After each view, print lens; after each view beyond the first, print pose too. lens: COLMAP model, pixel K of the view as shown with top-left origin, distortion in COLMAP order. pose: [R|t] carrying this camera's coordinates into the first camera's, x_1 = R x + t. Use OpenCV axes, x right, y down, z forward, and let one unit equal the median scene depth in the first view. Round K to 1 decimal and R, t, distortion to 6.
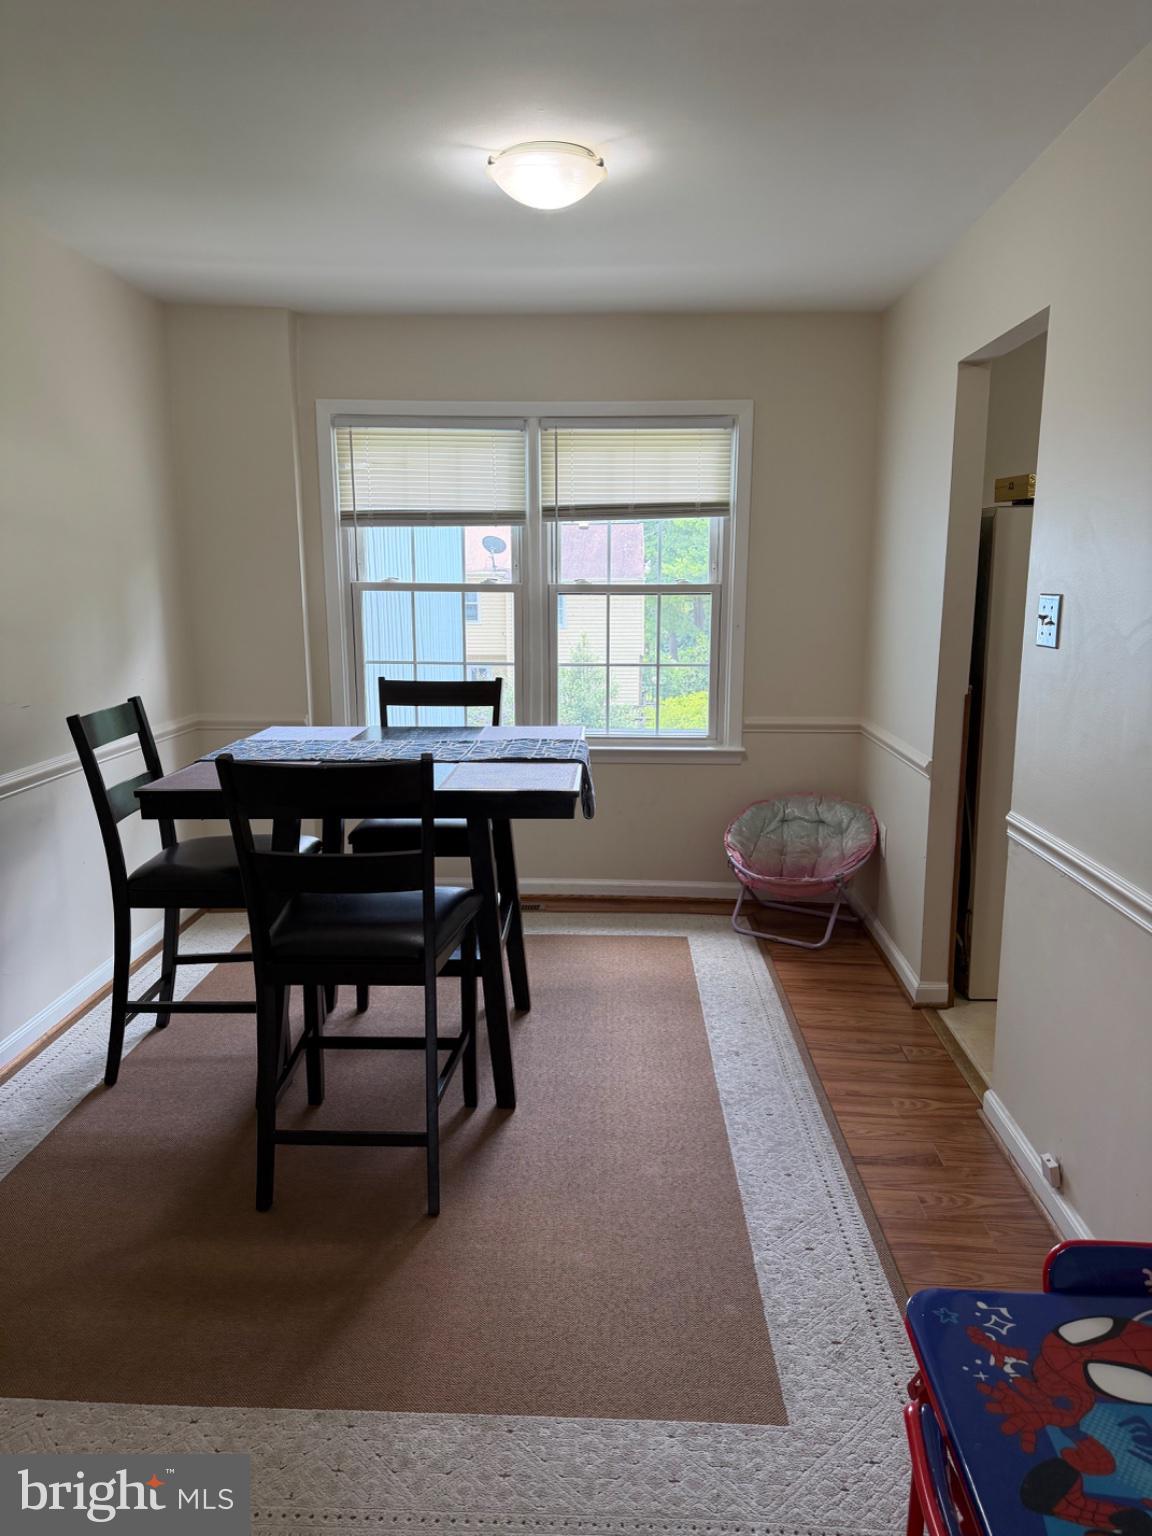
lens RADIAL K [[1100.1, 0, 572.9], [0, 1100.1, 771.3], [0, 0, 1]] dist [0.058540, -0.070820]
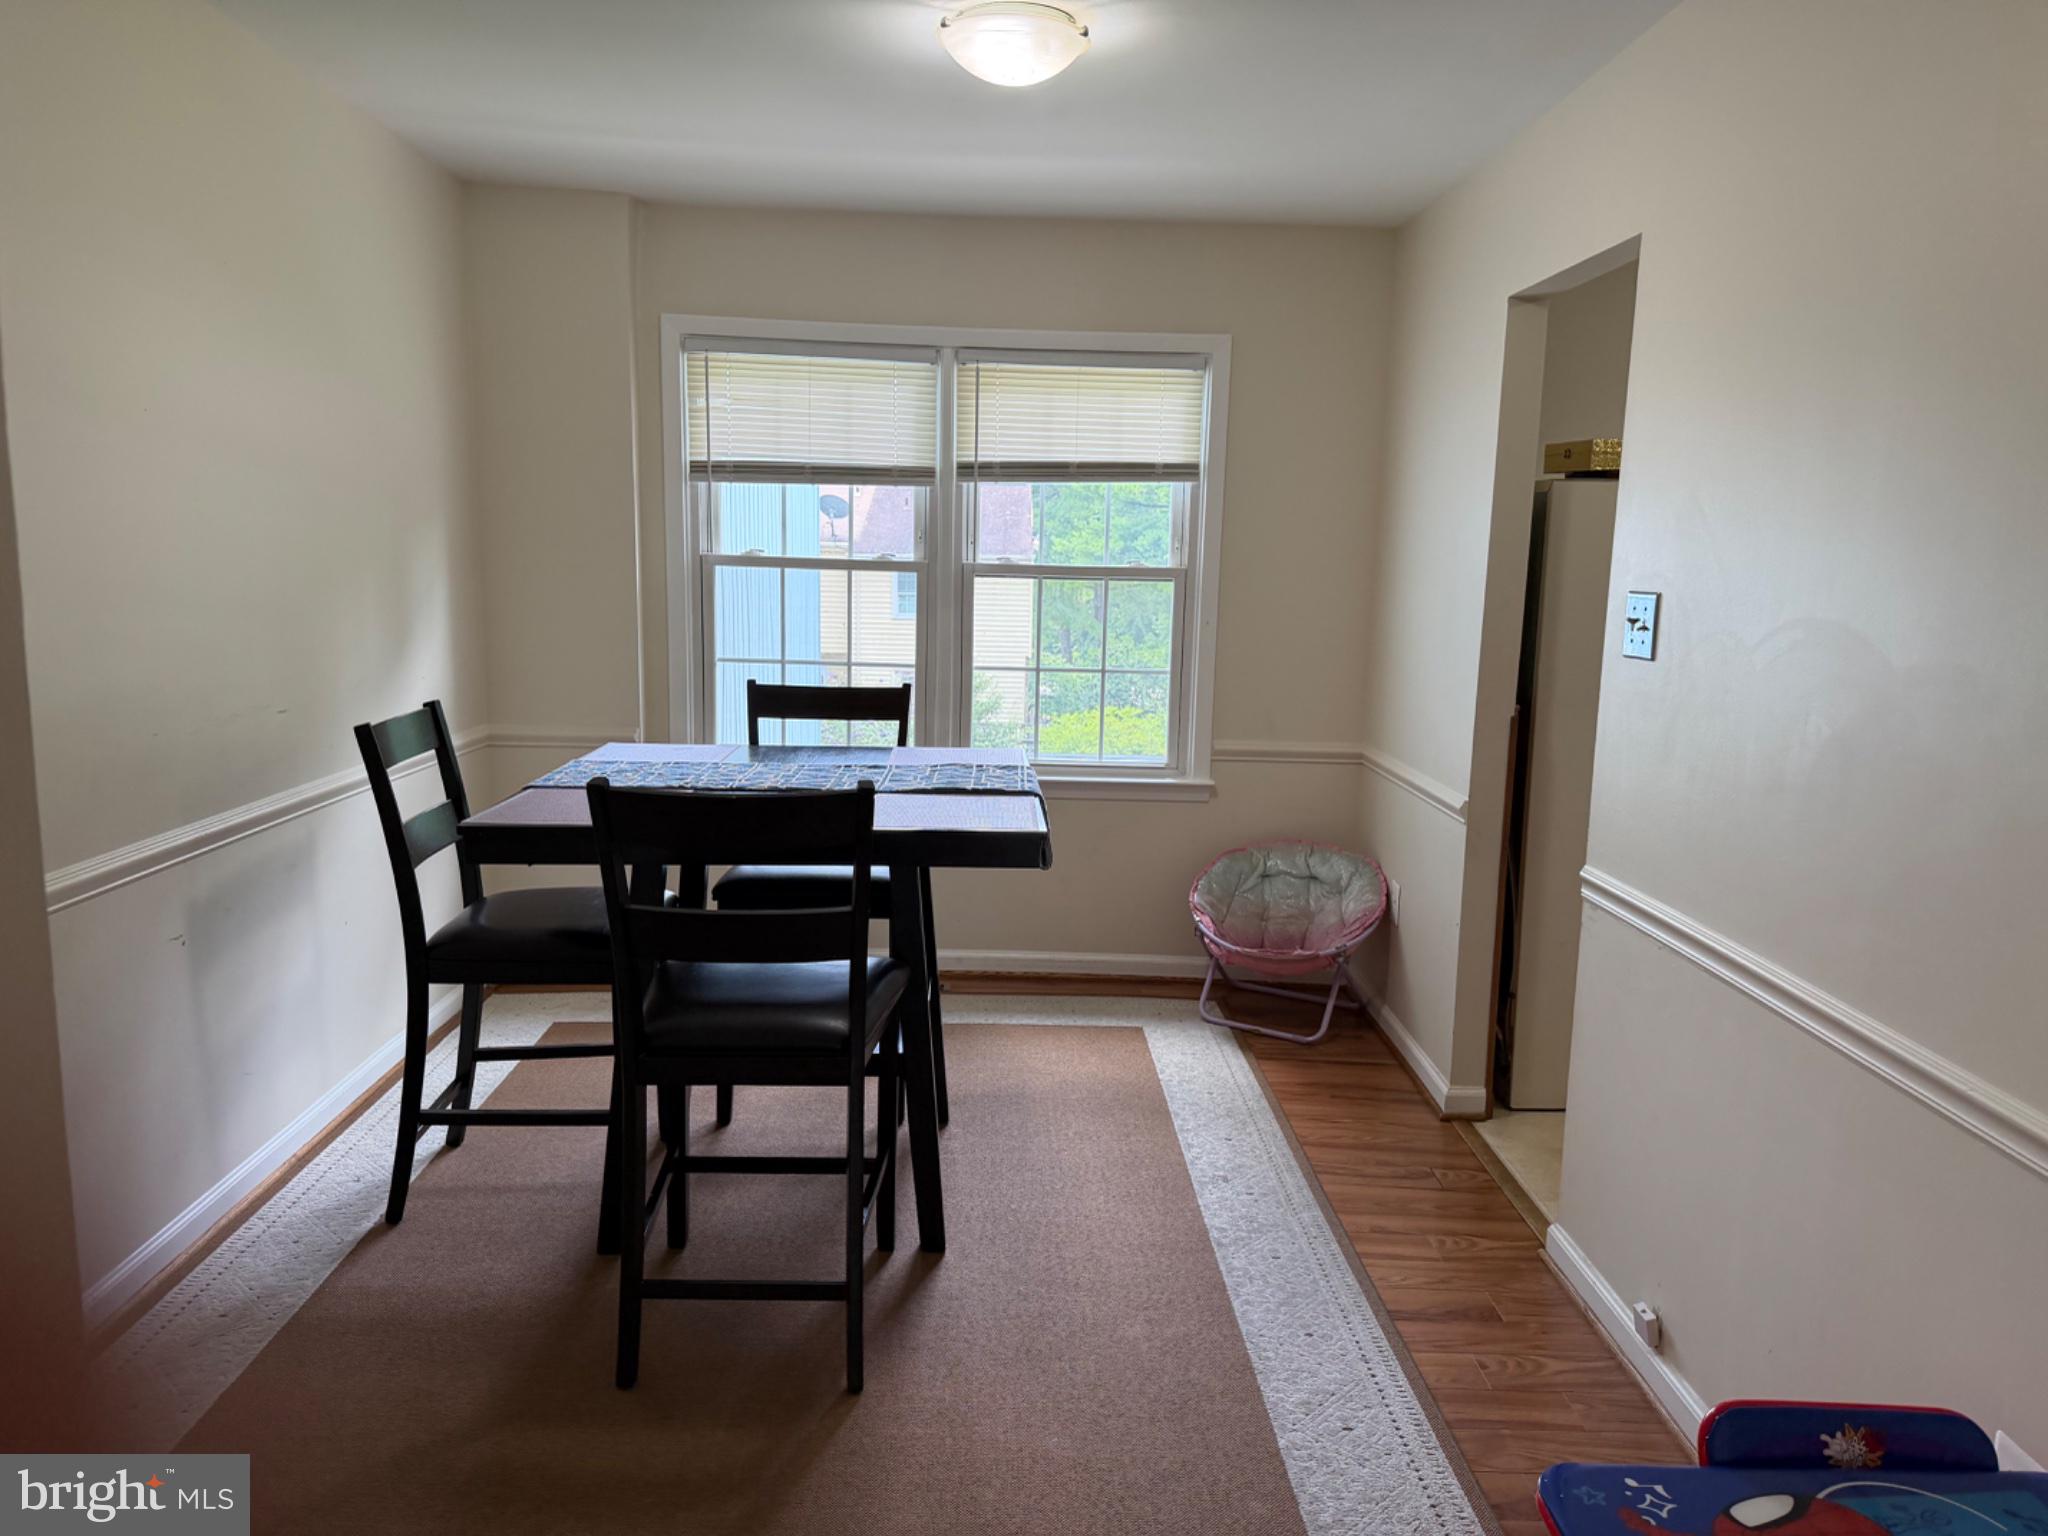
lens RADIAL K [[1466.8, 0, 1020.6], [0, 1466.8, 768.3], [0, 0, 1]] dist [0.058540, -0.070820]
pose [[0.997965, 0.014555, 0.062074, -0.057589], [-0.012741, 0.999483, -0.029516, 0.002624], [-0.062471, 0.028665, 0.997635, -0.018479]]
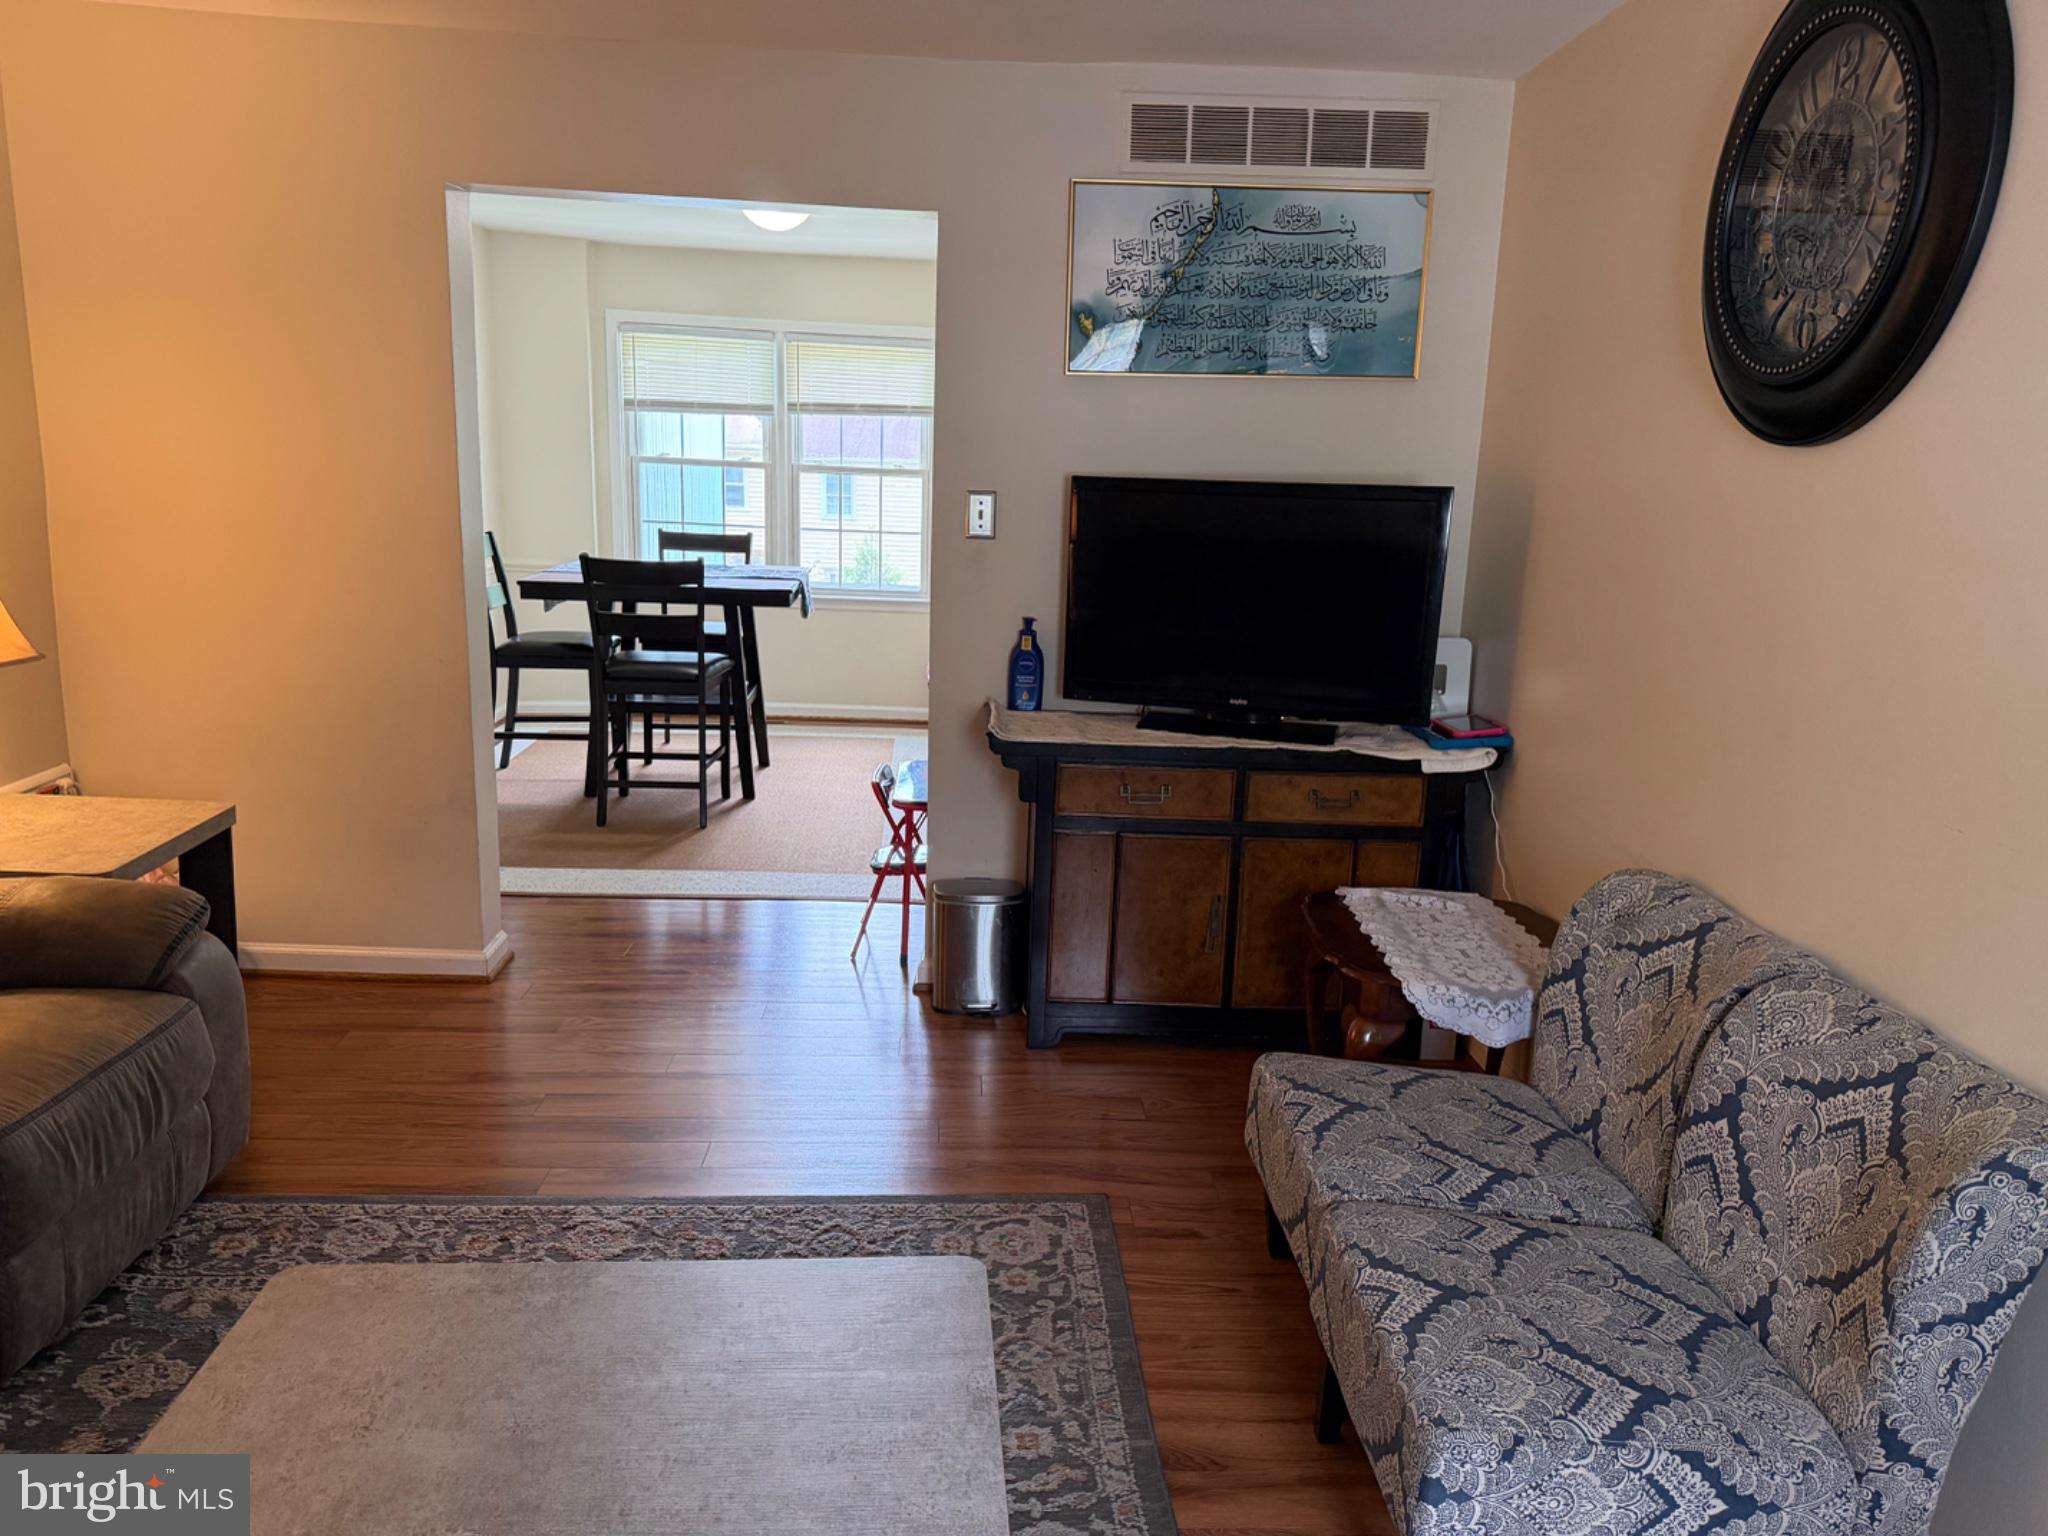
lens RADIAL K [[1466.8, 0, 1019.1], [0, 1466.8, 771.4], [0, 0, 1]] dist [0.058540, -0.070820]
pose [[0.994864, 0.013126, 0.100365, 0.094581], [-0.016652, 0.999270, 0.034377, 0.158099], [-0.099840, -0.035872, 0.994357, -0.941396]]
